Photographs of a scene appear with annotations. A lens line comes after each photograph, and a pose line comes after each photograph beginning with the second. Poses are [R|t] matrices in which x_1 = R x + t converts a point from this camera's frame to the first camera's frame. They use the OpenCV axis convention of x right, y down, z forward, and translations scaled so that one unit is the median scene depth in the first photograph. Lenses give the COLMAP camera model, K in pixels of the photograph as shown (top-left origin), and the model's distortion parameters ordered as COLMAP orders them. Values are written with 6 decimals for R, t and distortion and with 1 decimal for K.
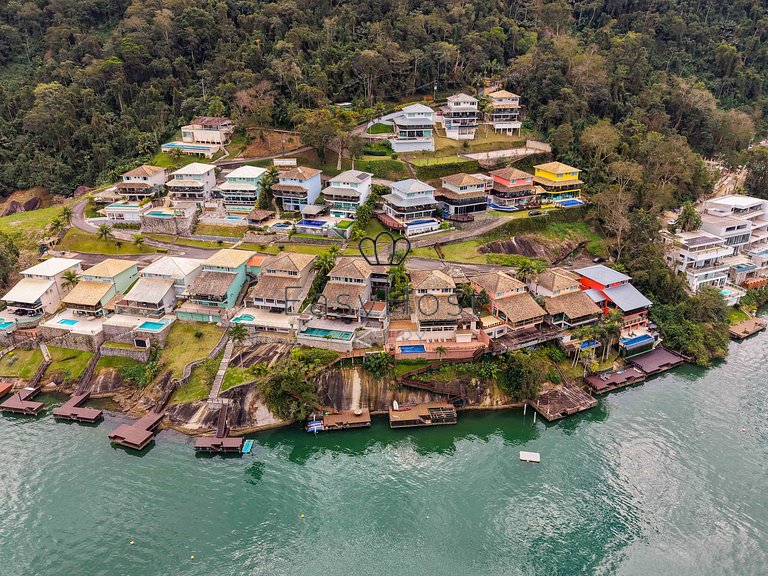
lens RADIAL K [[590.0, 0, 380.7], [0, 590.0, 288.8], [0, 0, 1]] dist [-0.013660, -0.011878]
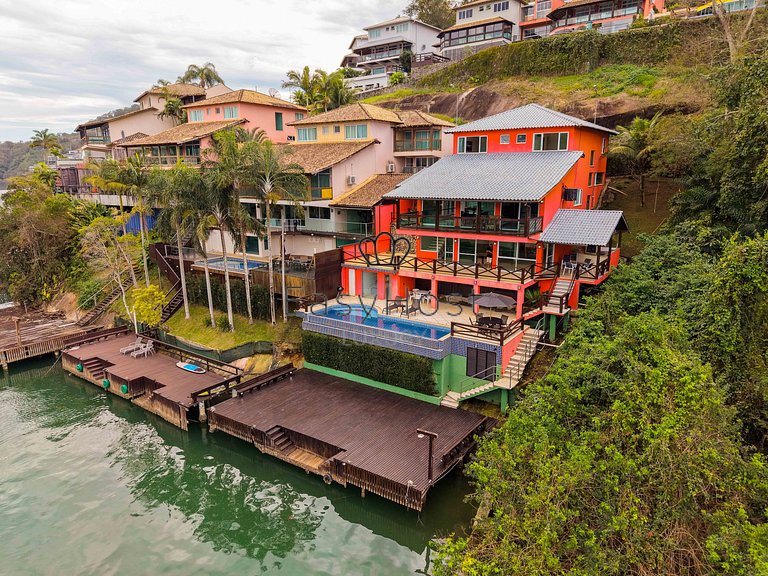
lens RADIAL K [[516.7, 0, 381.1], [0, 516.7, 284.4], [0, 0, 1]] dist [0.019896, -0.019422]
pose [[0.494960, 0.209928, -0.843176, 0.564654], [-0.348505, 0.936868, 0.028676, 0.062626], [0.795964, 0.279658, 0.536873, 0.826742]]
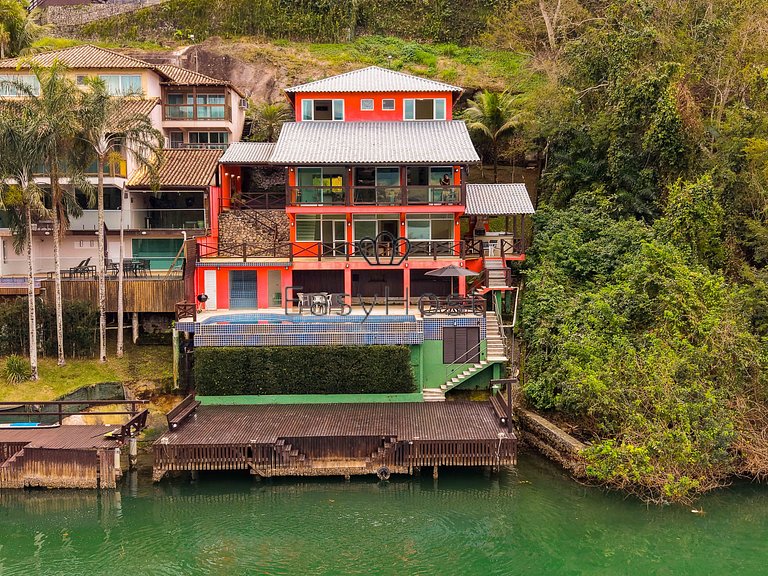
lens RADIAL K [[982.1, 0, 384.7], [0, 982.1, 284.4], [0, 0, 1]] dist [0.046106, 0.000000]
pose [[0.908669, 0.045310, -0.415051, 0.536537], [-0.178711, 0.940635, -0.288563, 0.146424], [0.377337, 0.336382, 0.862823, 0.703732]]
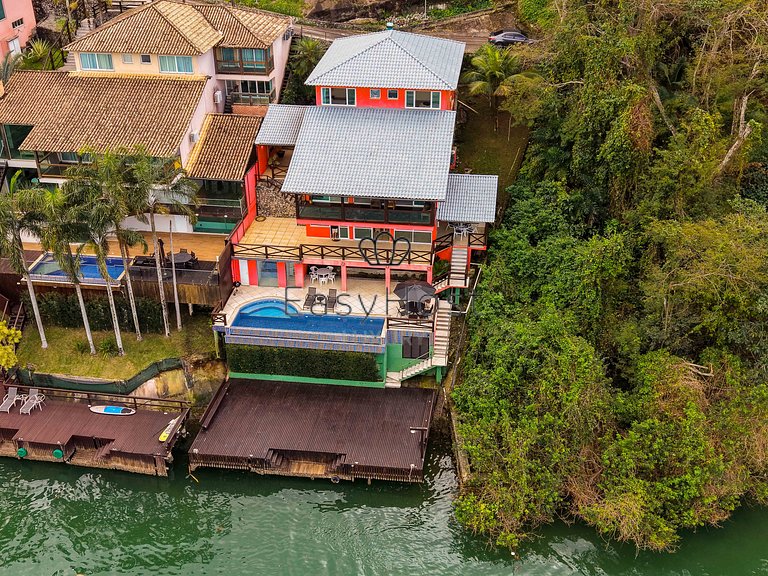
lens RADIAL K [[874.6, 0, 389.6], [0, 874.6, 291.0], [0, 0, 1]] dist [0.035513, 0.000000]
pose [[0.840329, 0.290736, -0.457515, 0.581513], [-0.232354, 0.955724, 0.180561, 0.002232], [0.489754, -0.045425, 0.870676, 0.657681]]
